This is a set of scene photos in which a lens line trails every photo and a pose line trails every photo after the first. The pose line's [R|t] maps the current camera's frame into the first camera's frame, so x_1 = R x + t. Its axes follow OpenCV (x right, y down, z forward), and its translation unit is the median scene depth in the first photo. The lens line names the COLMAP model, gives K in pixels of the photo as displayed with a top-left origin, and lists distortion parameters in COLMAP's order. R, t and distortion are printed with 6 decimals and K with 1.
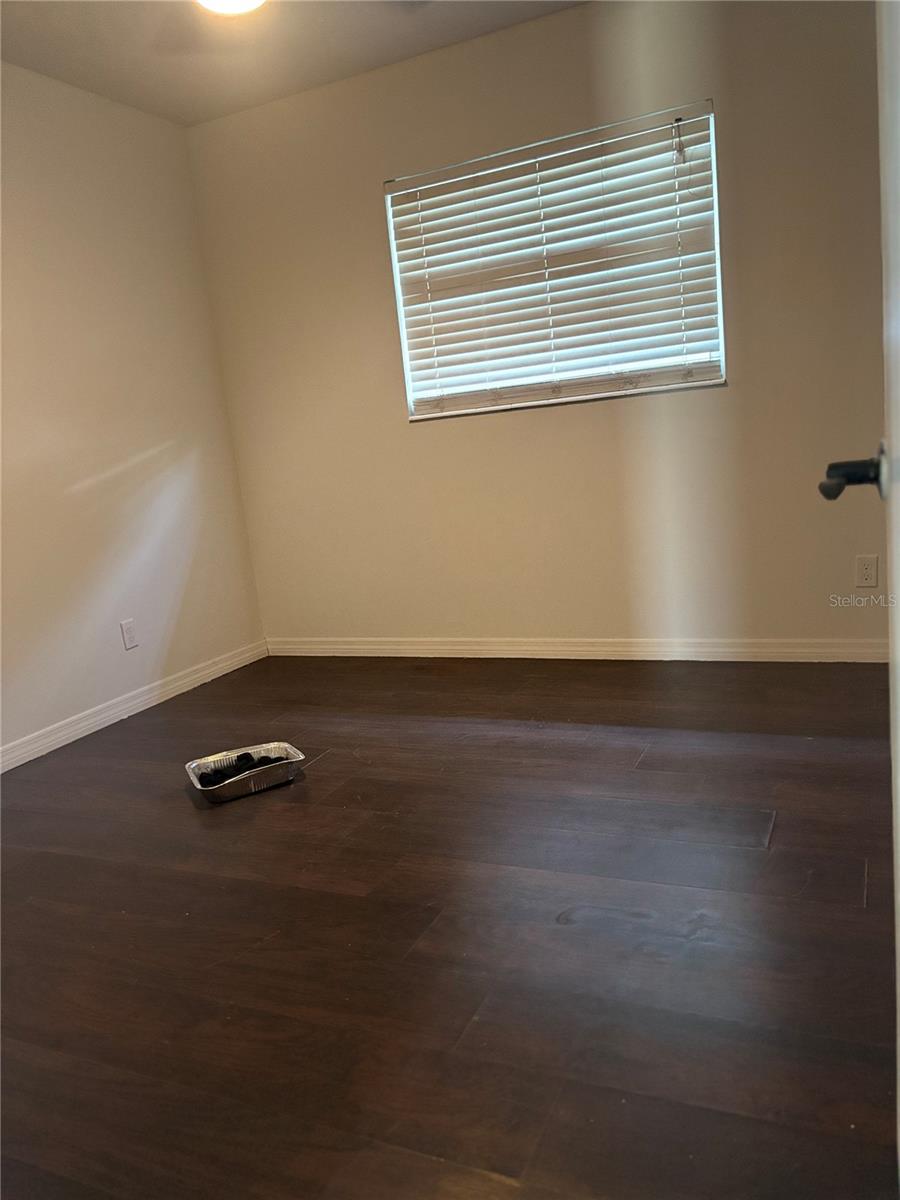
lens RADIAL K [[898.3, 0, 443.1], [0, 898.3, 599.1], [0, 0, 1]] dist [0.040185, -0.031297]
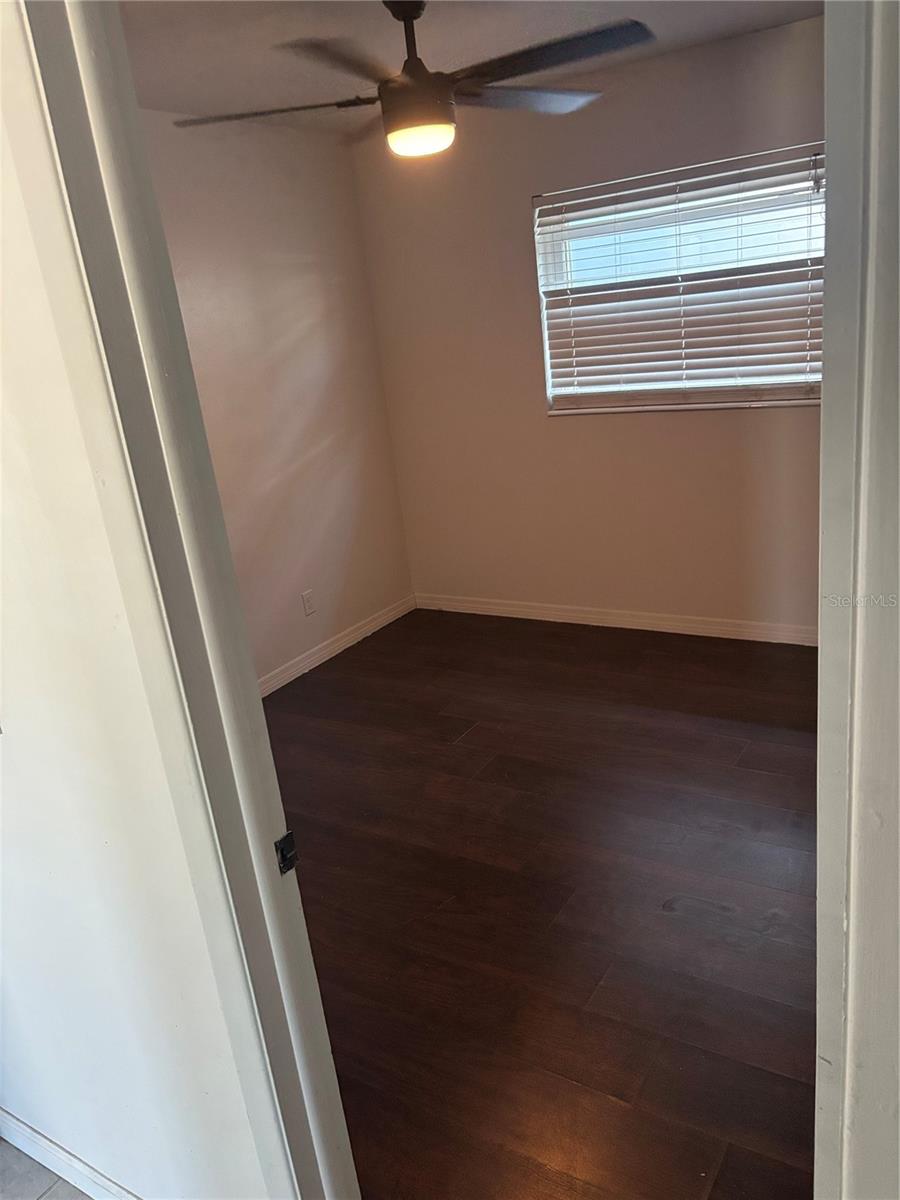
lens RADIAL K [[898.3, 0, 450.4], [0, 898.3, 601.5], [0, 0, 1]] dist [0.040185, -0.031297]
pose [[0.992630, 0.027226, -0.118086, -0.023155], [-0.008858, 0.988131, 0.153360, -0.165305], [0.120859, -0.151184, 0.981089, -0.159779]]
